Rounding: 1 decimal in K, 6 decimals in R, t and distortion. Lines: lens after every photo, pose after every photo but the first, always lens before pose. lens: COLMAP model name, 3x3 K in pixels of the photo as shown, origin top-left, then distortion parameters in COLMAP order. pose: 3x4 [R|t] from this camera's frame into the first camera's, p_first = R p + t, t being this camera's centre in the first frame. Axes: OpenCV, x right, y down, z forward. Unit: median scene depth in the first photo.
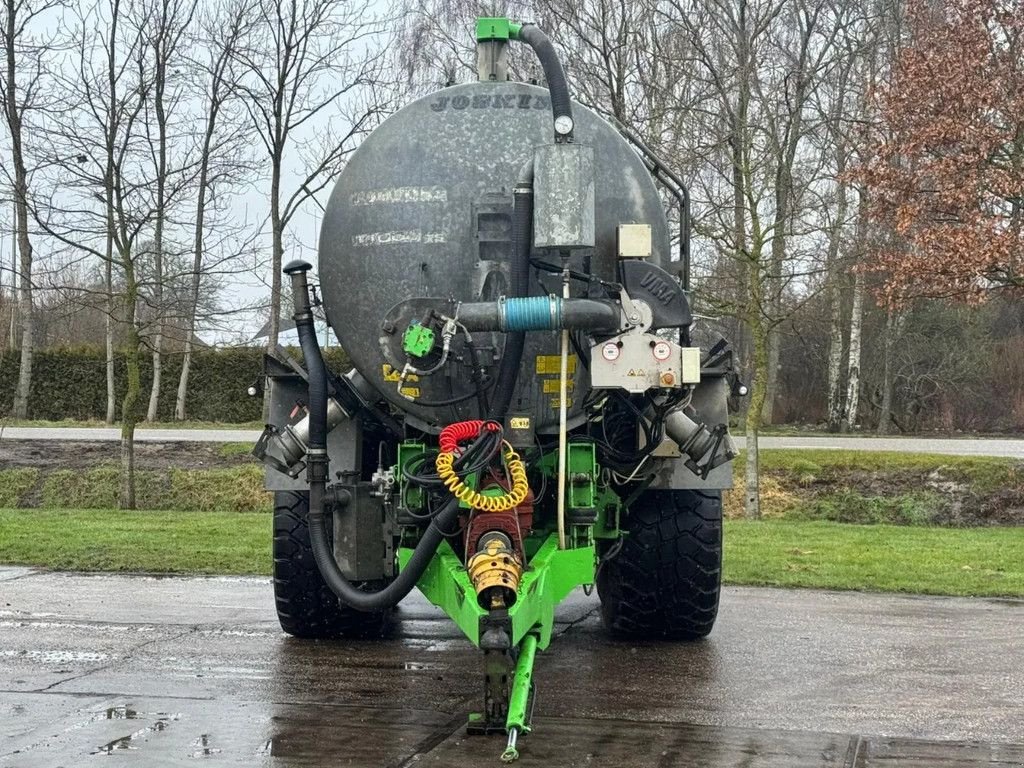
lens RADIAL K [[1888.9, 0, 512.0], [0, 1888.9, 384.0], [0, 0, 1]] dist [0.110314, -0.003240]
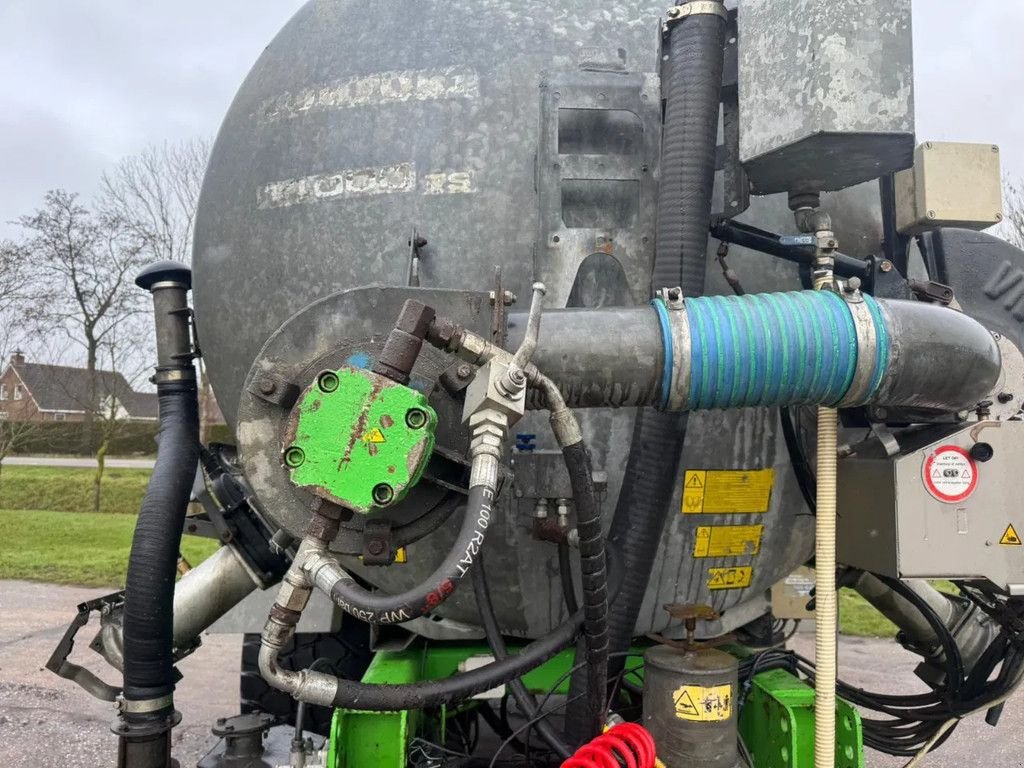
lens RADIAL K [[745.8, 0, 512.0], [0, 745.8, 384.0], [0, 0, 1]] dist [0.033815, -0.001797]
pose [[0.999219, 0.016418, 0.035951, -0.028283], [-0.013634, 0.996986, -0.076379, -0.018596], [-0.037096, 0.075829, 0.996431, 0.741203]]
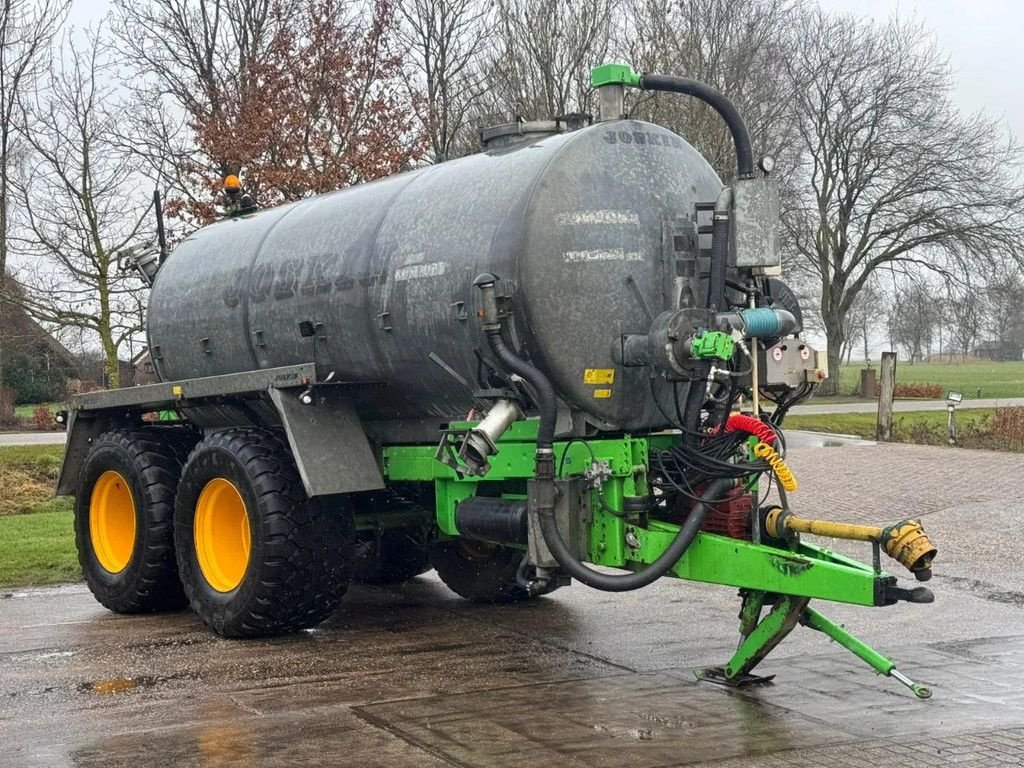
lens RADIAL K [[1536.7, 0, 512.0], [0, 1536.7, 384.0], [0, 0, 1]] dist [0.126506, -0.108072]
pose [[0.793685, -0.025466, 0.607796, -0.582227], [0.025501, 0.999638, 0.008584, -0.009344], [-0.607794, 0.008686, 0.794047, 0.277130]]
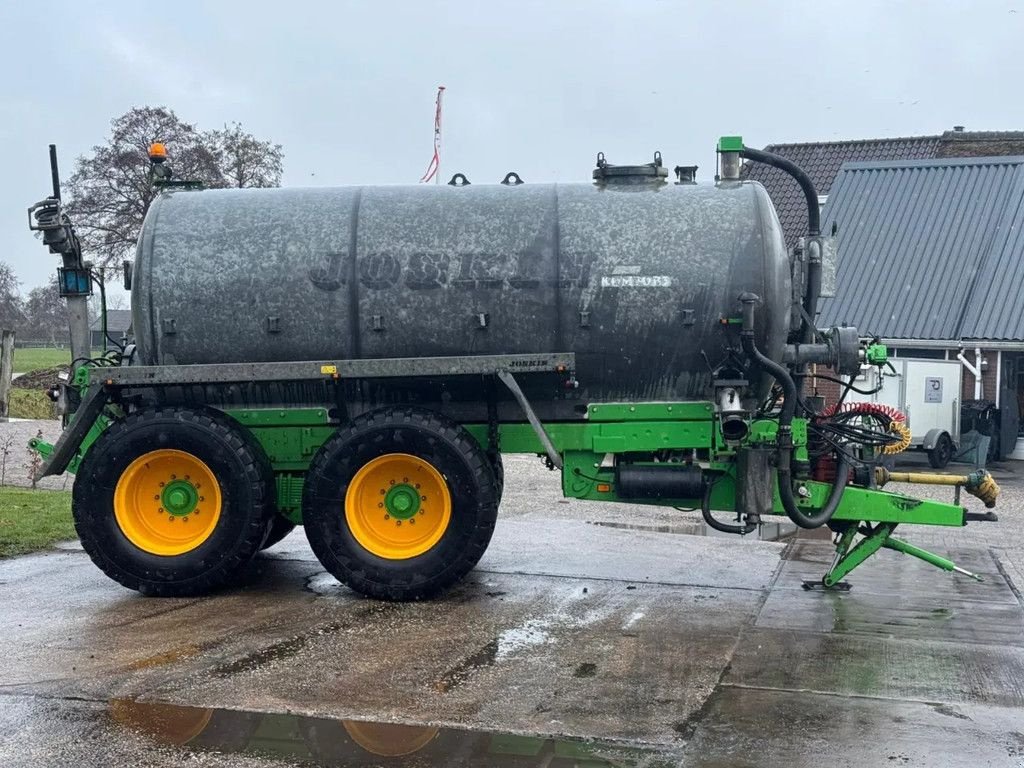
lens RADIAL K [[1579.6, 0, 512.0], [0, 1579.6, 384.0], [0, 0, 1]] dist [0.178923, 0.064048]
pose [[0.047278, -0.020767, 0.998666, -1.193181], [-0.019205, 0.999580, 0.021695, -0.017769], [-0.998697, -0.020205, 0.046859, 1.027765]]
